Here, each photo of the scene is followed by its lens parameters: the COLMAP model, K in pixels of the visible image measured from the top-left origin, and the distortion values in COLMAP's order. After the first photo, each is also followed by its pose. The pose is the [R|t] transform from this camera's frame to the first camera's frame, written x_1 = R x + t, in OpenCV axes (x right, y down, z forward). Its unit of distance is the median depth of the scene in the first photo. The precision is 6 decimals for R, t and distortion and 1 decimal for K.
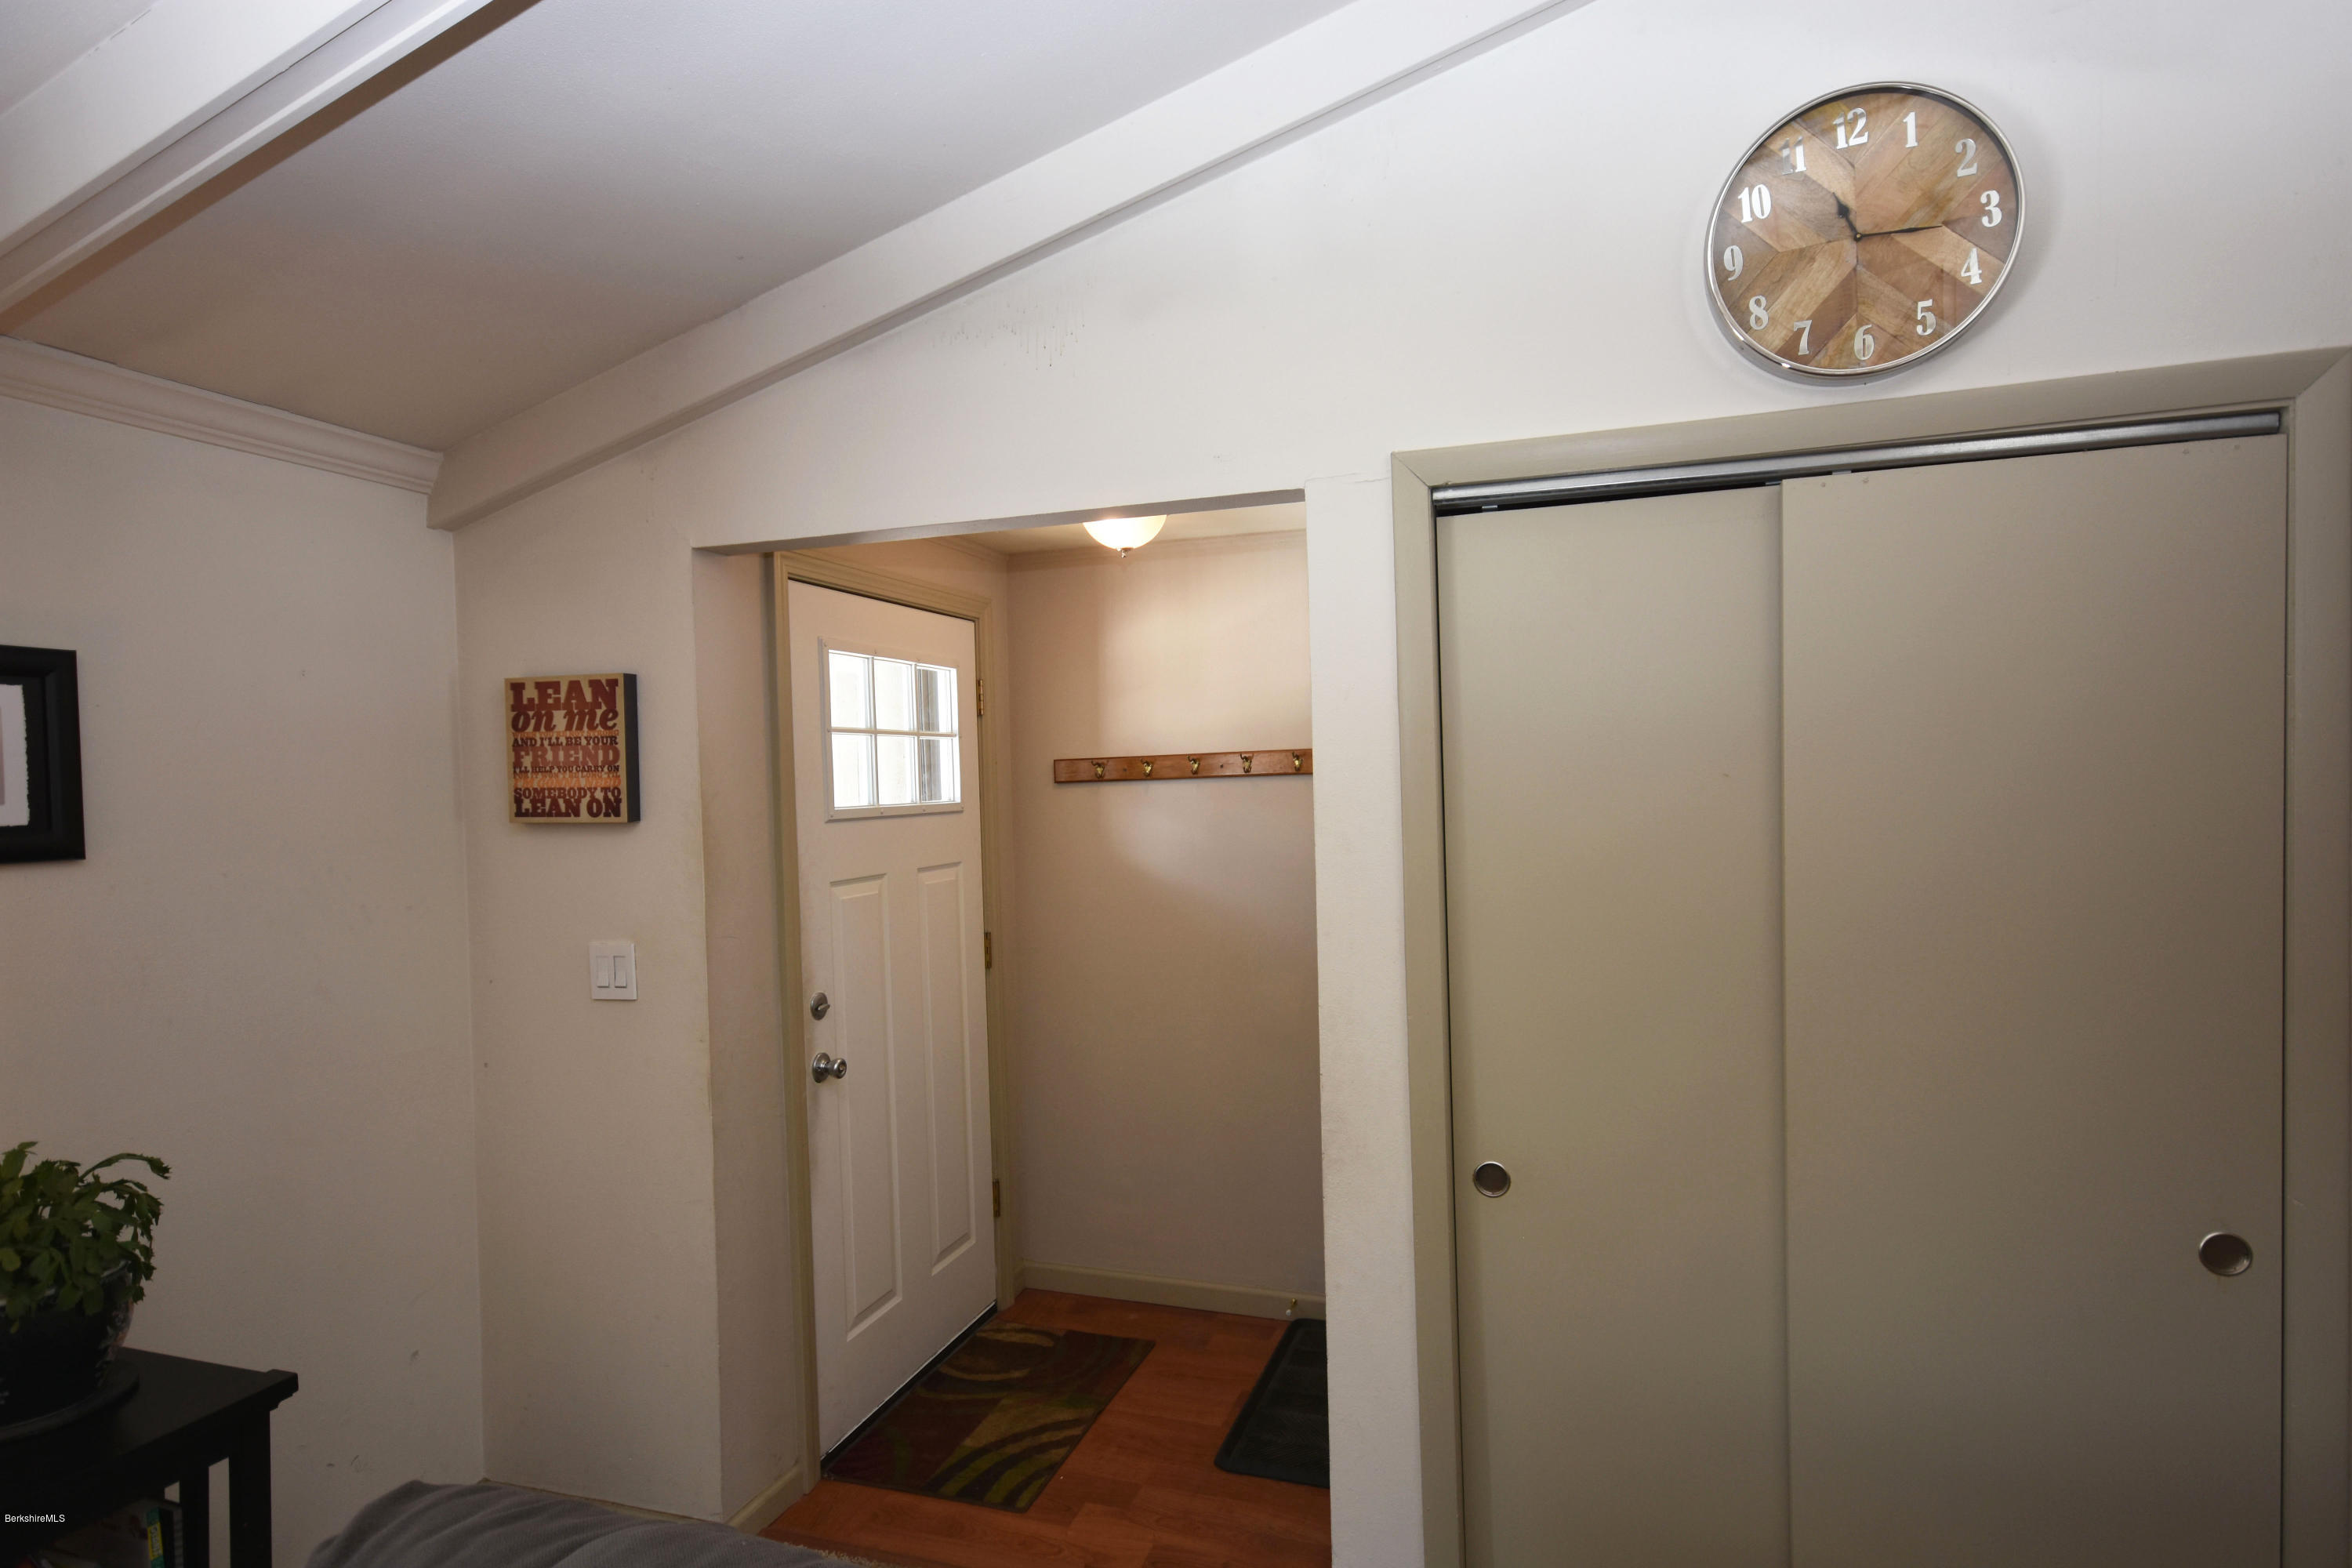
lens RADIAL K [[1266.2, 0, 1186.0], [0, 1266.2, 817.0], [0, 0, 1]] dist [0.019995, -0.000483]
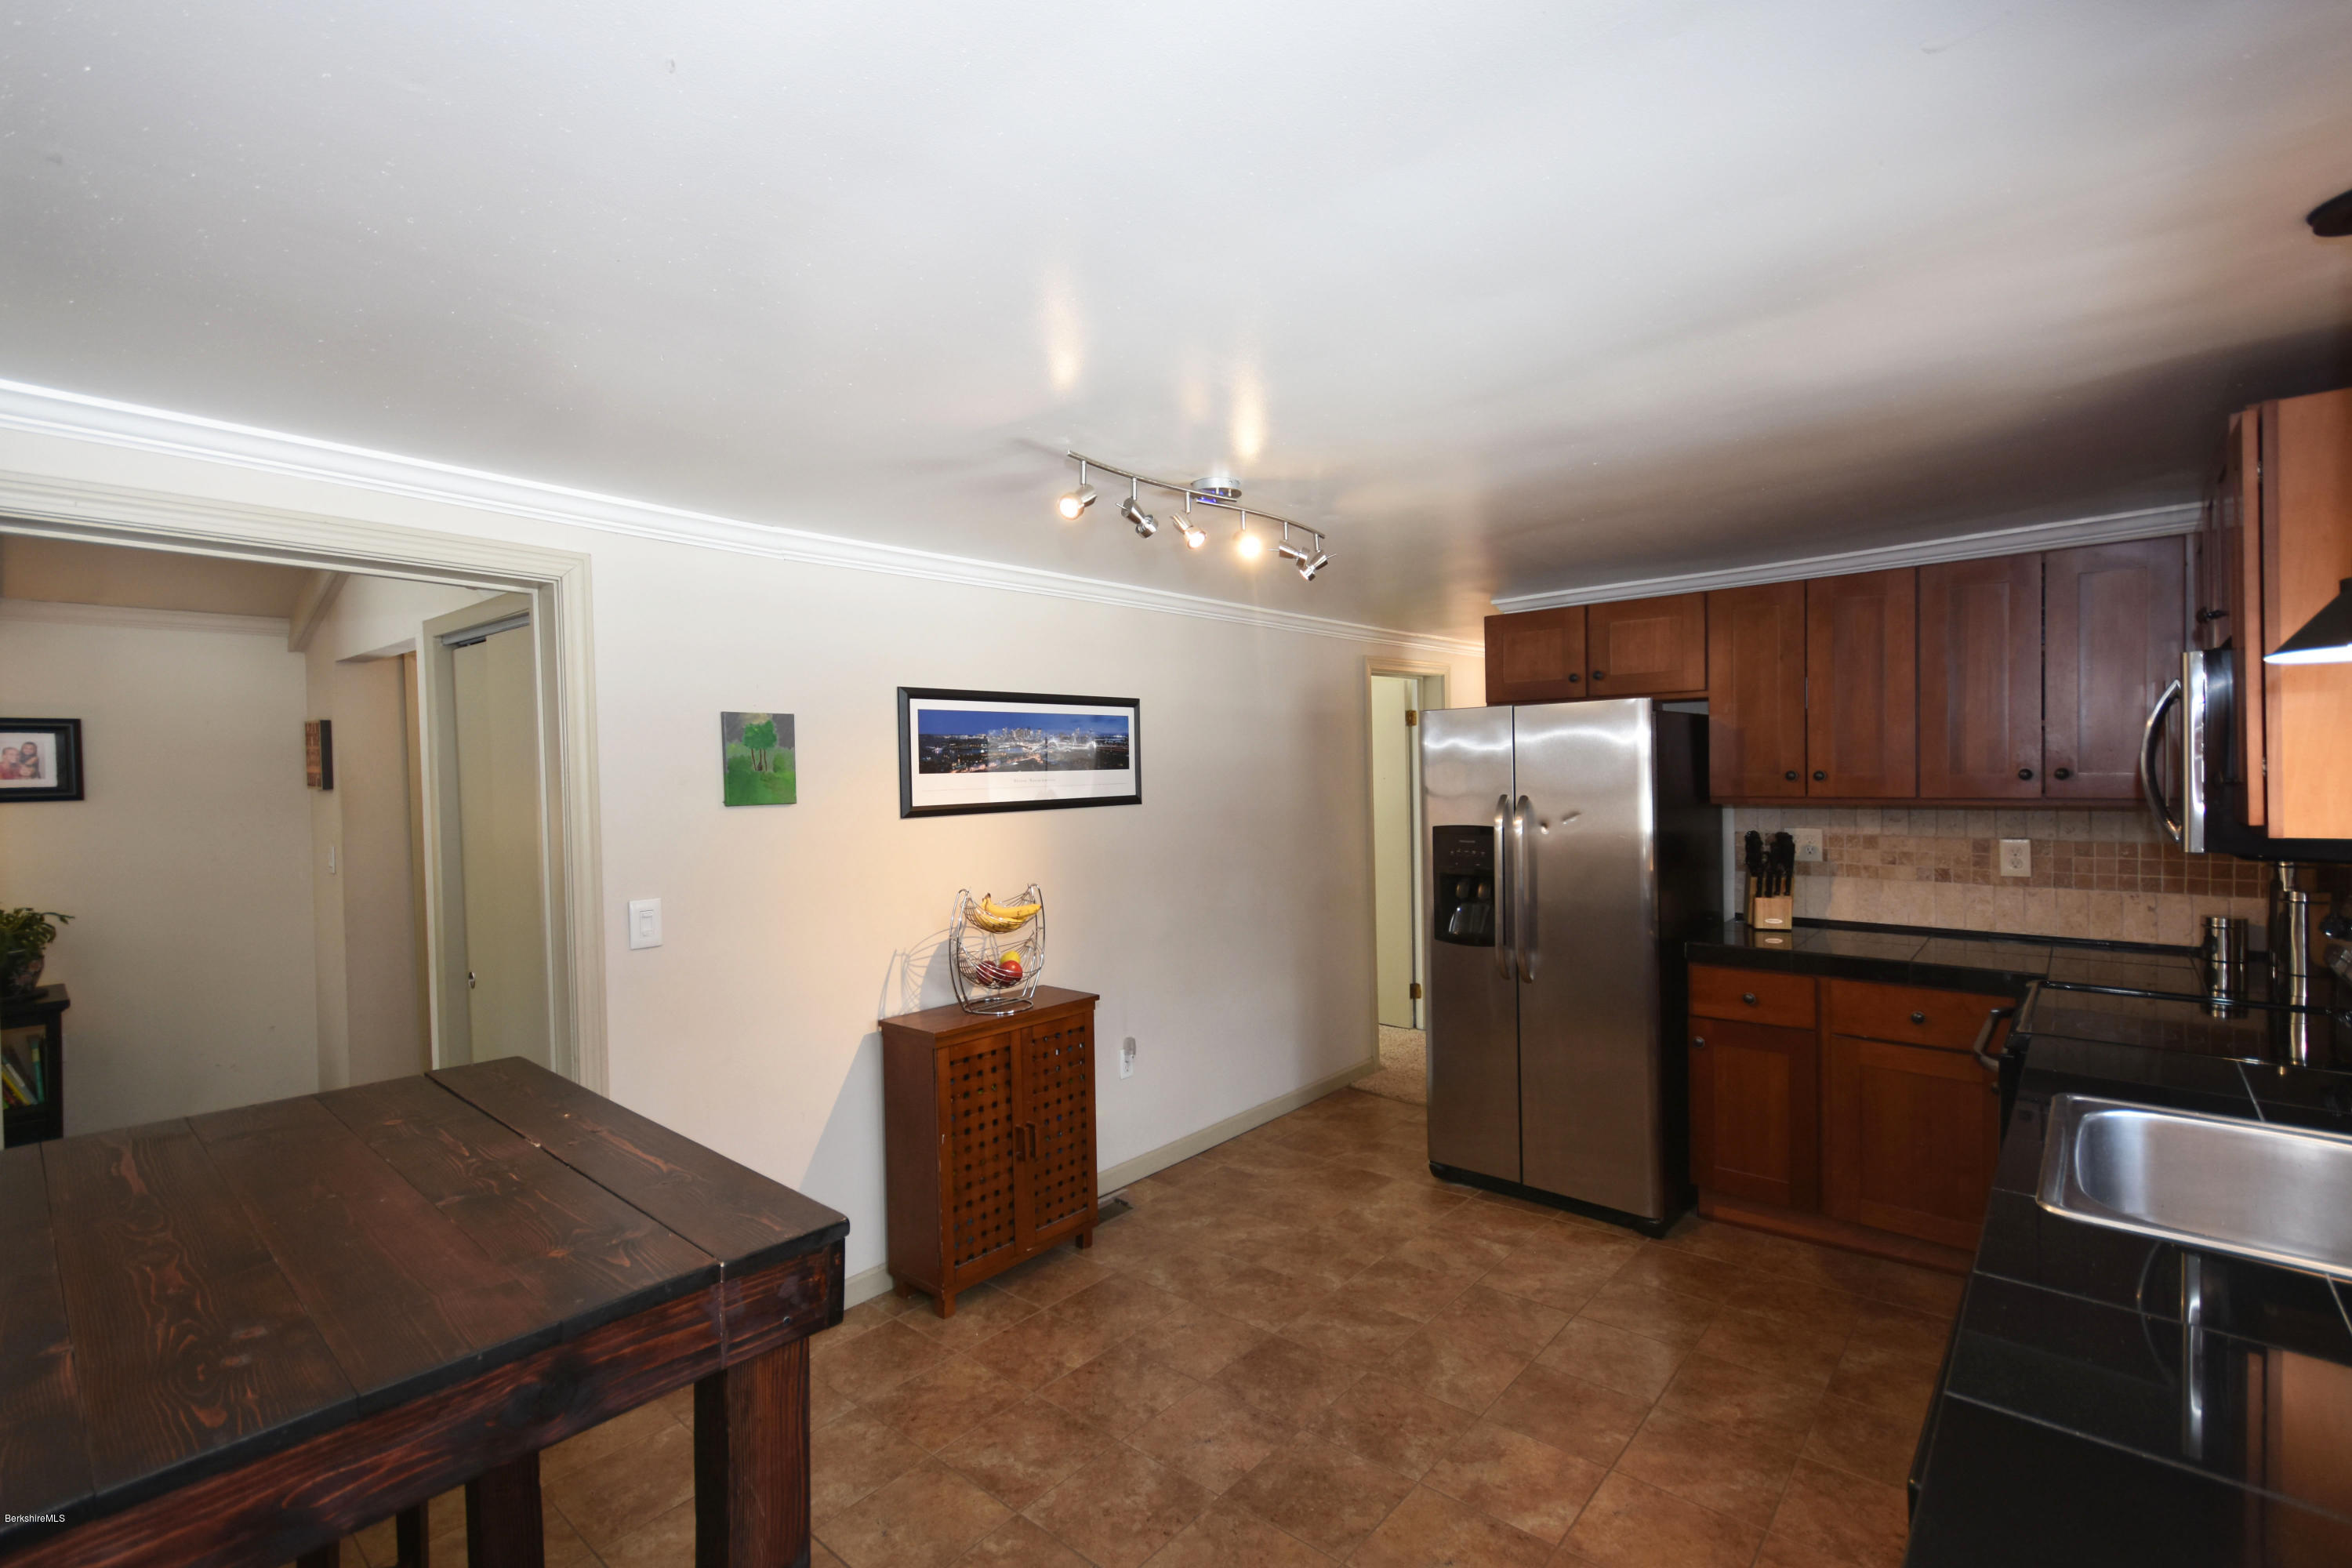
lens RADIAL K [[1041.9, 0, 1176.7], [0, 1041.9, 796.6], [0, 0, 1]] dist [0.001034, 0.000498]
pose [[0.921510, 0.026034, -0.387480, 1.546293], [-0.022054, 0.999648, 0.014715, -0.042131], [0.387727, -0.005014, 0.921761, -0.058264]]
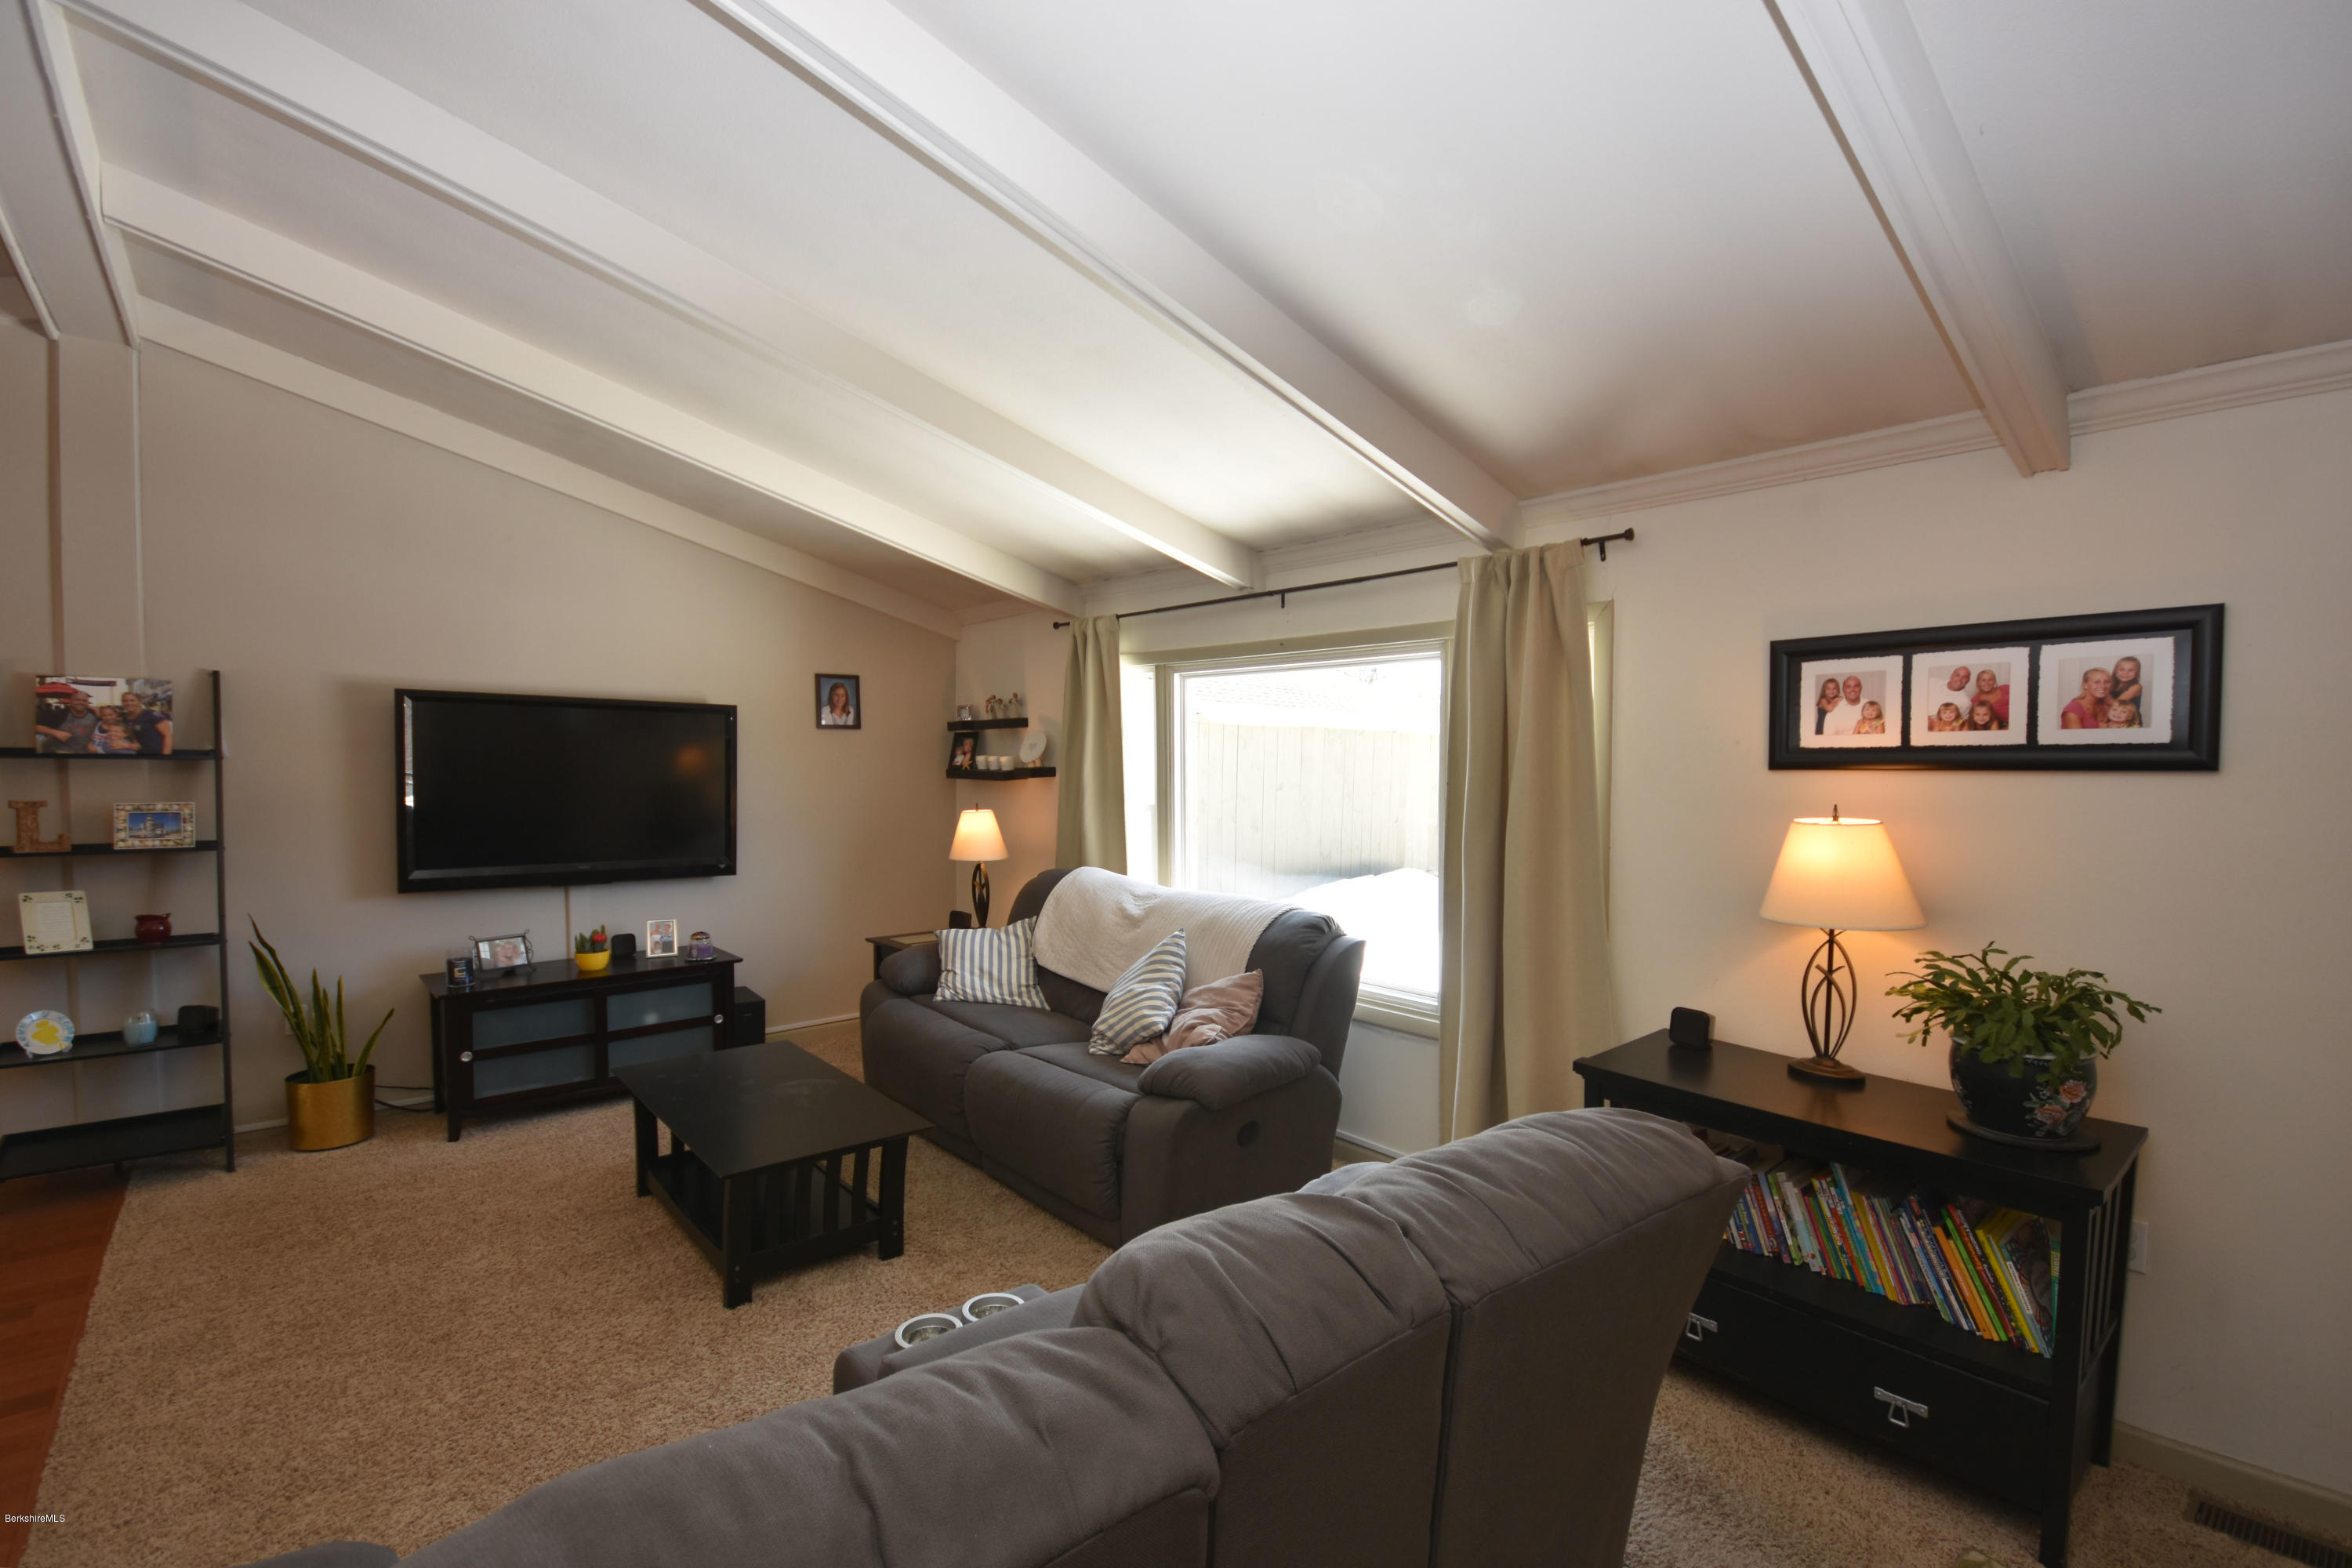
lens RADIAL K [[1067.9, 0, 1179.6], [0, 1067.9, 816.6], [0, 0, 1]] dist [-0.001049, -0.000864]
pose [[-0.506110, 0.071718, -0.859482, 0.433270], [-0.005421, 0.996252, 0.086323, -0.005663], [0.862452, 0.048348, -0.503825, 0.515454]]
